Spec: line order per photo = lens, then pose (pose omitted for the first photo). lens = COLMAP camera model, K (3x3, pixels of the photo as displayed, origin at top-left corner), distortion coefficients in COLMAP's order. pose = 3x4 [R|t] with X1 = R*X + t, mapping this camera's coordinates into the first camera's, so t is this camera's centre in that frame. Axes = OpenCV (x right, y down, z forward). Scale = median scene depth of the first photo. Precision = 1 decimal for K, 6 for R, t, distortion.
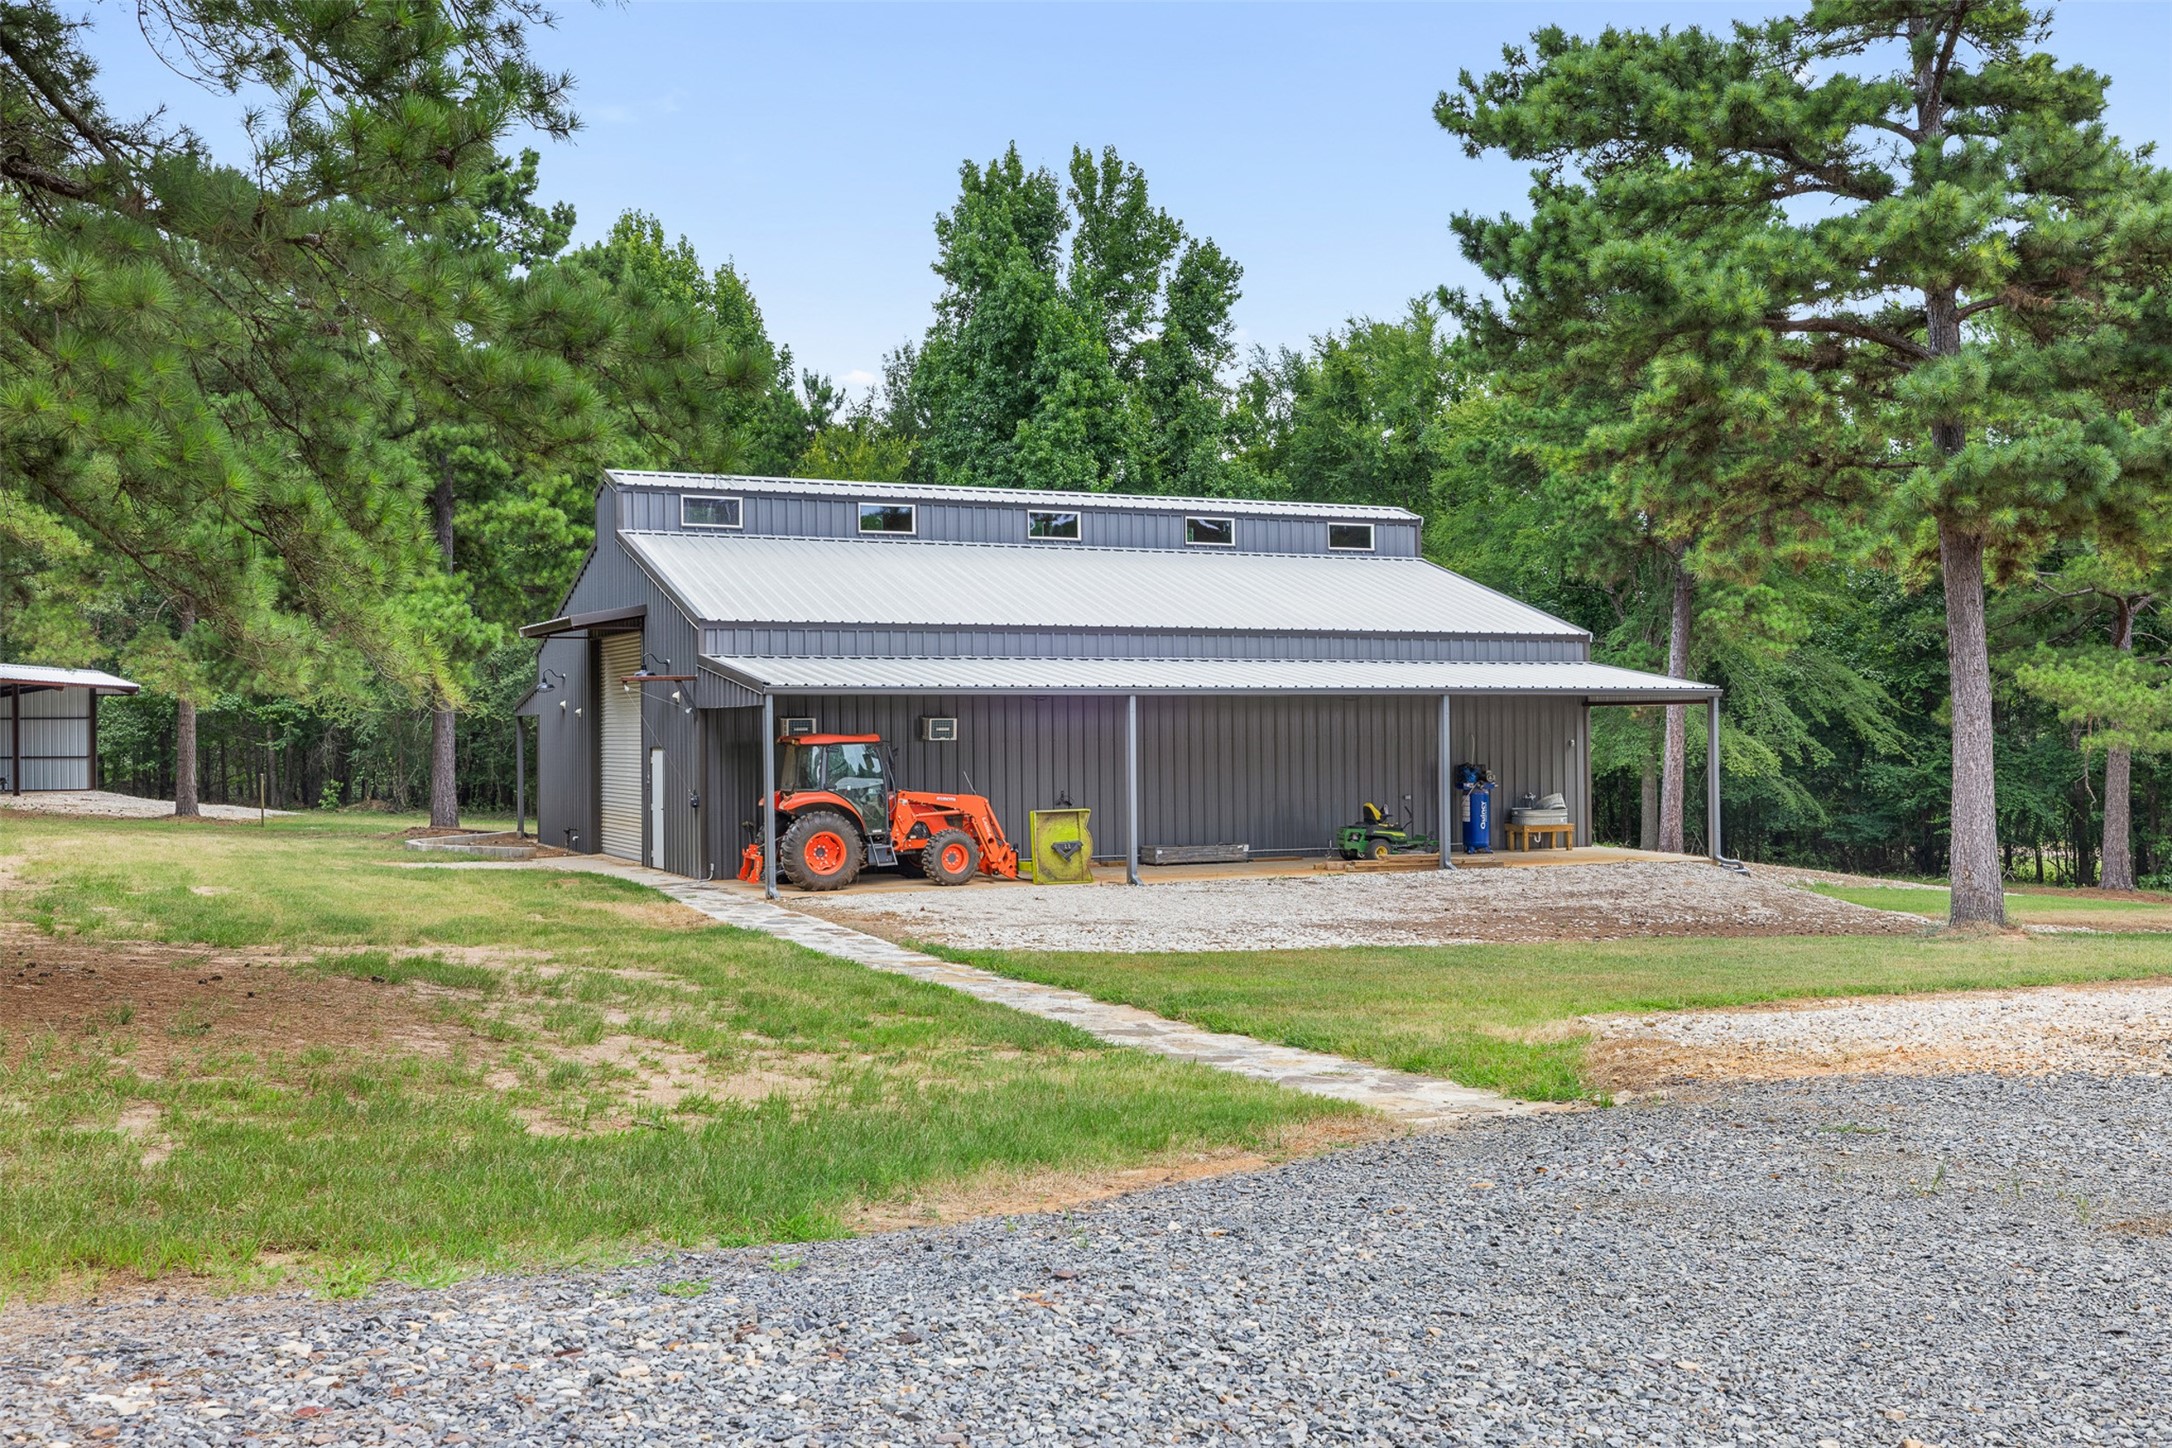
lens RADIAL K [[2180.1, 0, 1084.7], [0, 2180.1, 725.8], [0, 0, 1]] dist [0.008024, 0.000000]
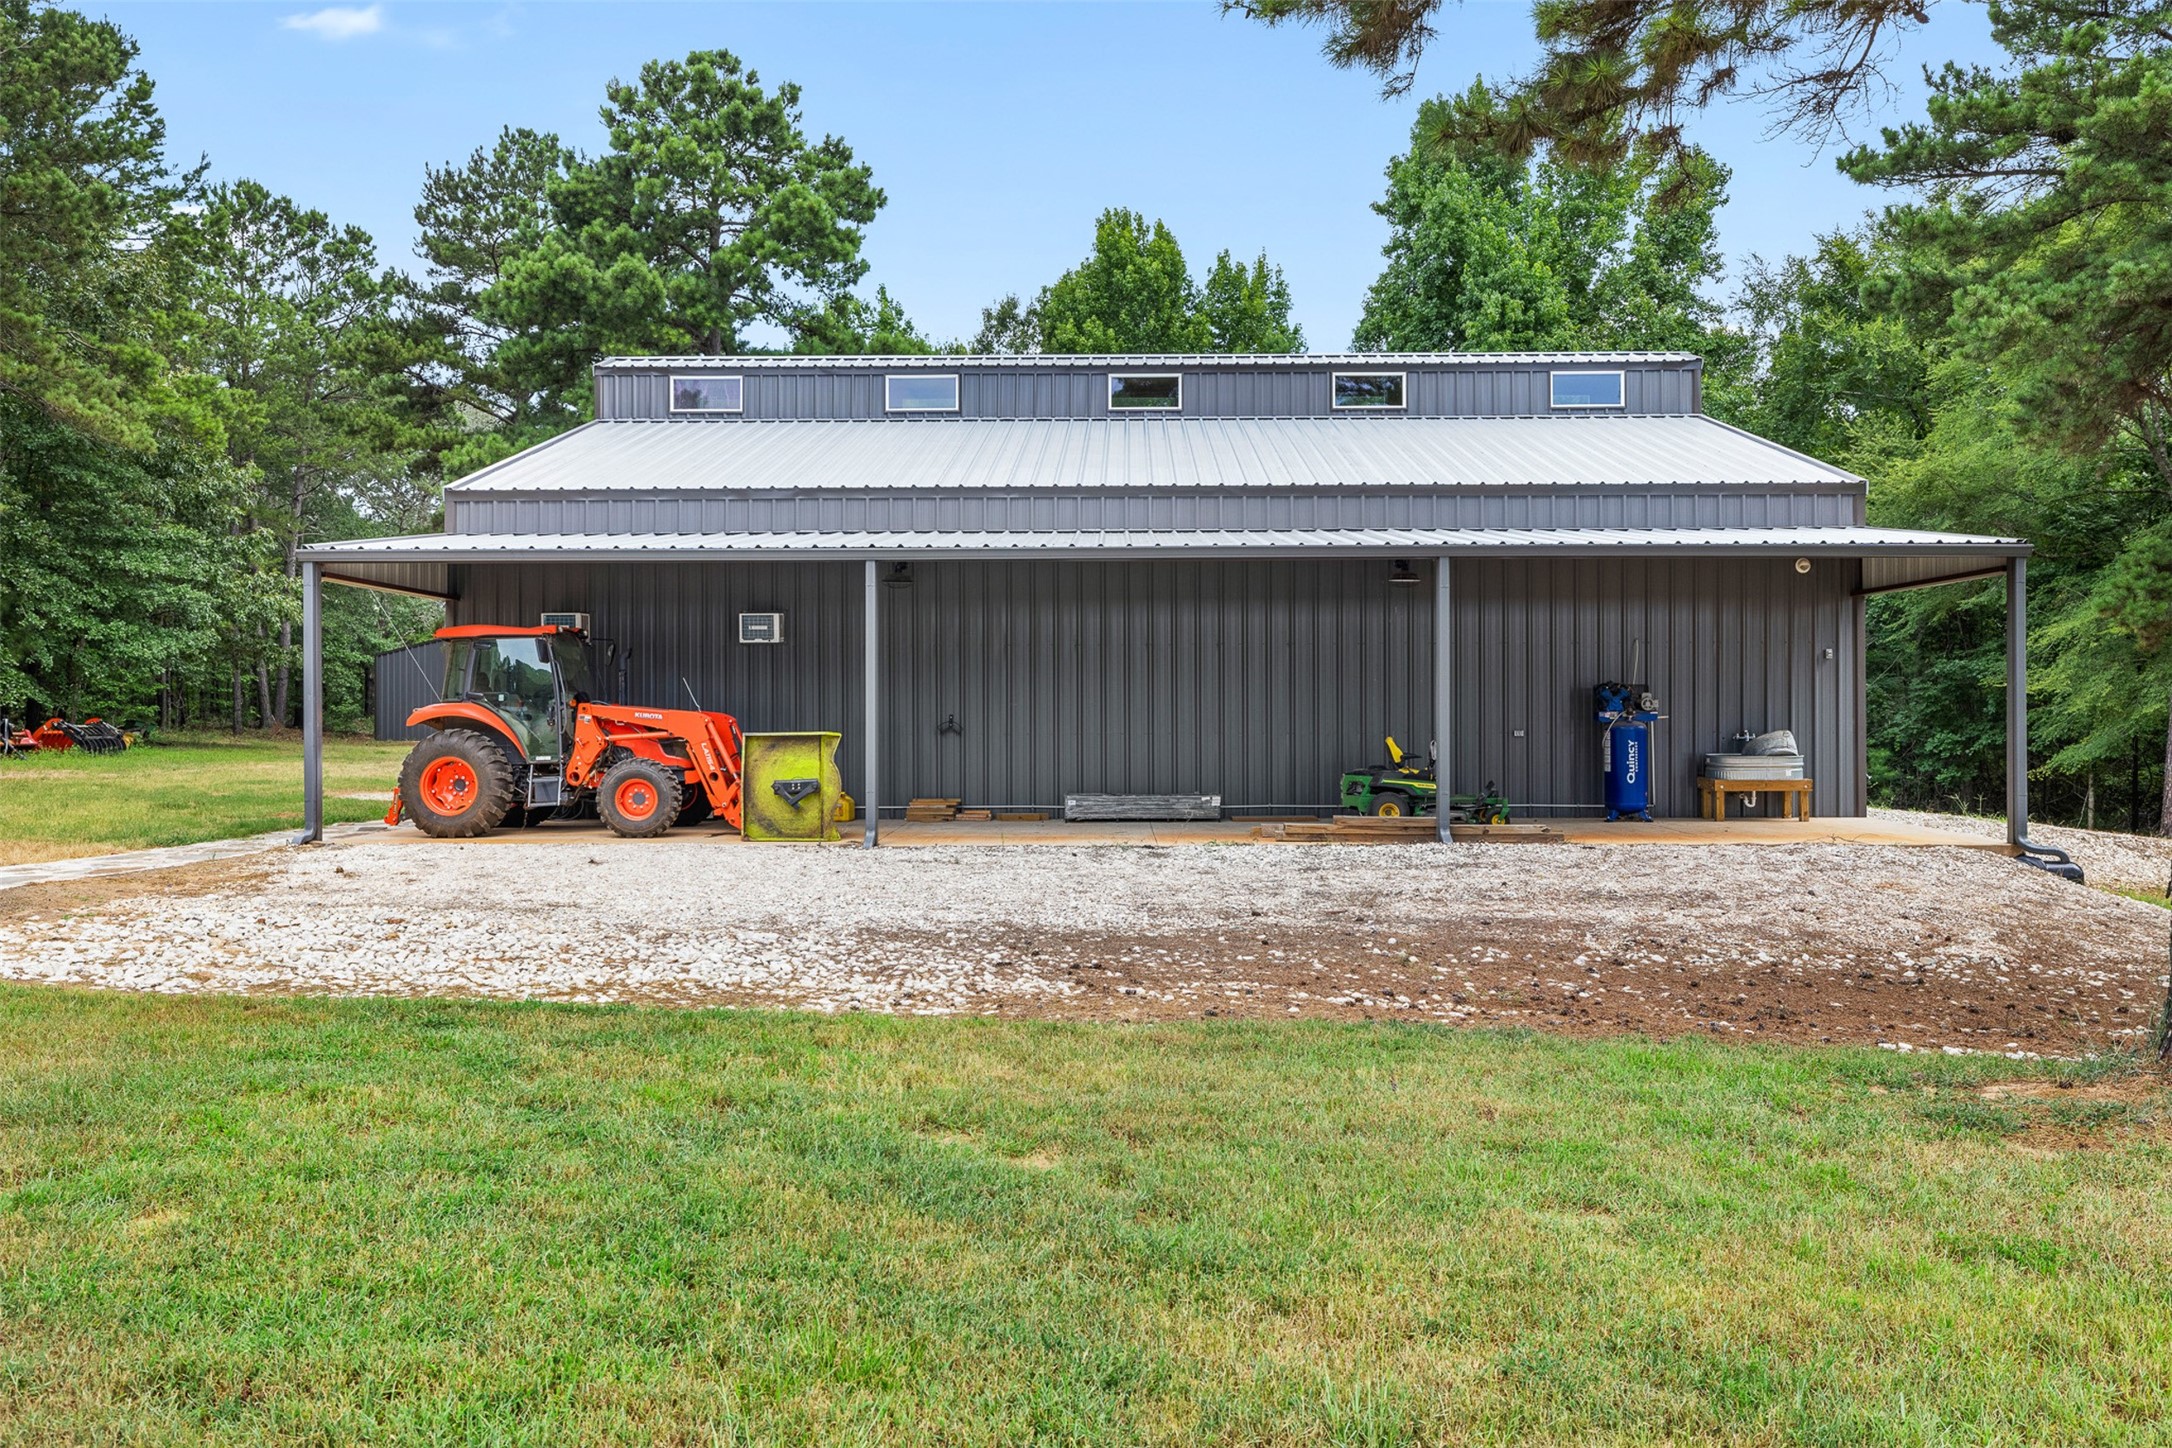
lens RADIAL K [[1642.1, 0, 1086.0], [0, 1642.1, 714.6], [0, 0, 1]] dist [0.004201, 0.002101]
pose [[0.891304, 0.004221, -0.453387, 0.259253], [-0.003434, 0.999991, 0.002560, 0.026315], [0.453394, -0.000725, 0.891310, 0.493647]]
